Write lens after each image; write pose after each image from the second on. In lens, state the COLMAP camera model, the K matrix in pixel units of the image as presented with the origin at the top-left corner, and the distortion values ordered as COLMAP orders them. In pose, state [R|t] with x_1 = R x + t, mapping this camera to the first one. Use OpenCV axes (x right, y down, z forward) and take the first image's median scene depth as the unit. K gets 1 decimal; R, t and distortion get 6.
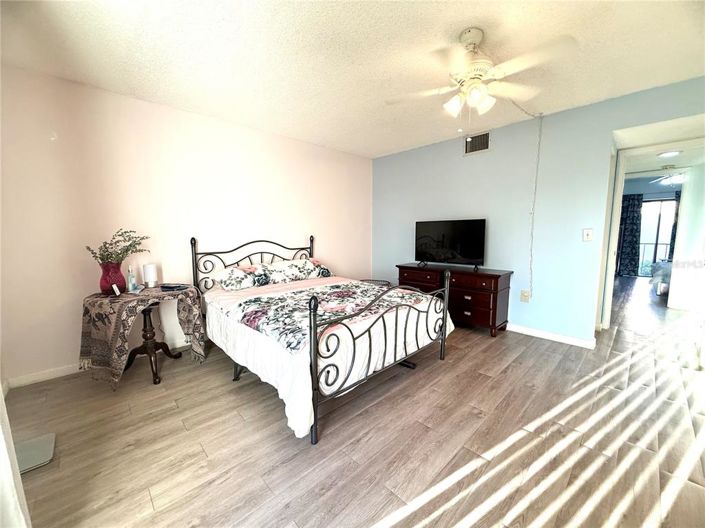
lens RADIAL K [[280.9, 0, 352.4], [0, 280.9, 265.5], [0, 0, 1]] dist [0.000980, -0.000426]
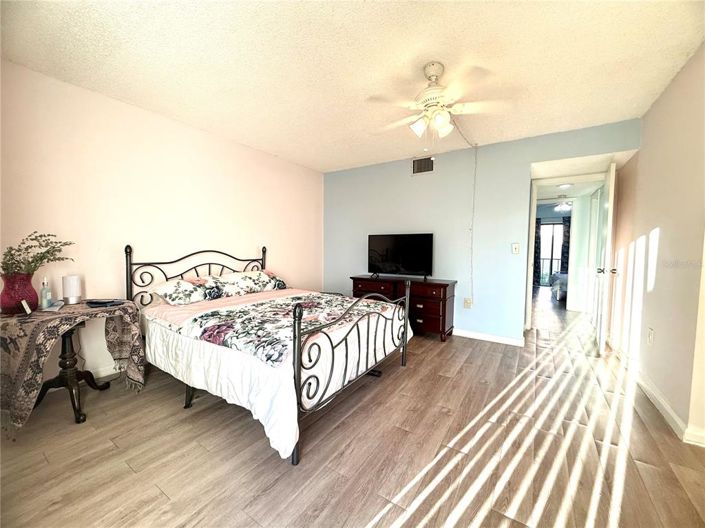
lens RADIAL K [[280.9, 0, 352.9], [0, 280.9, 265.8], [0, 0, 1]] dist [0.000980, -0.000426]
pose [[0.974572, 0.000101, 0.224077, -0.107872], [0.012028, 0.998535, -0.052760, 0.021166], [-0.223754, 0.054113, 0.973142, 0.012764]]
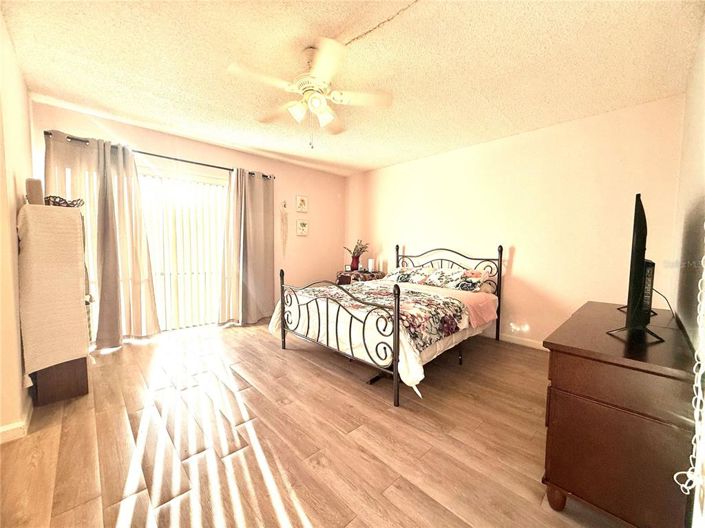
lens RADIAL K [[280.9, 0, 353.2], [0, 280.9, 264.2], [0, 0, 1]] dist [0.000980, -0.000426]
pose [[0.007629, 0.067999, -0.997656, 1.168071], [-0.131499, 0.989089, 0.066410, -0.081090], [0.991287, 0.130684, 0.016487, 0.924718]]
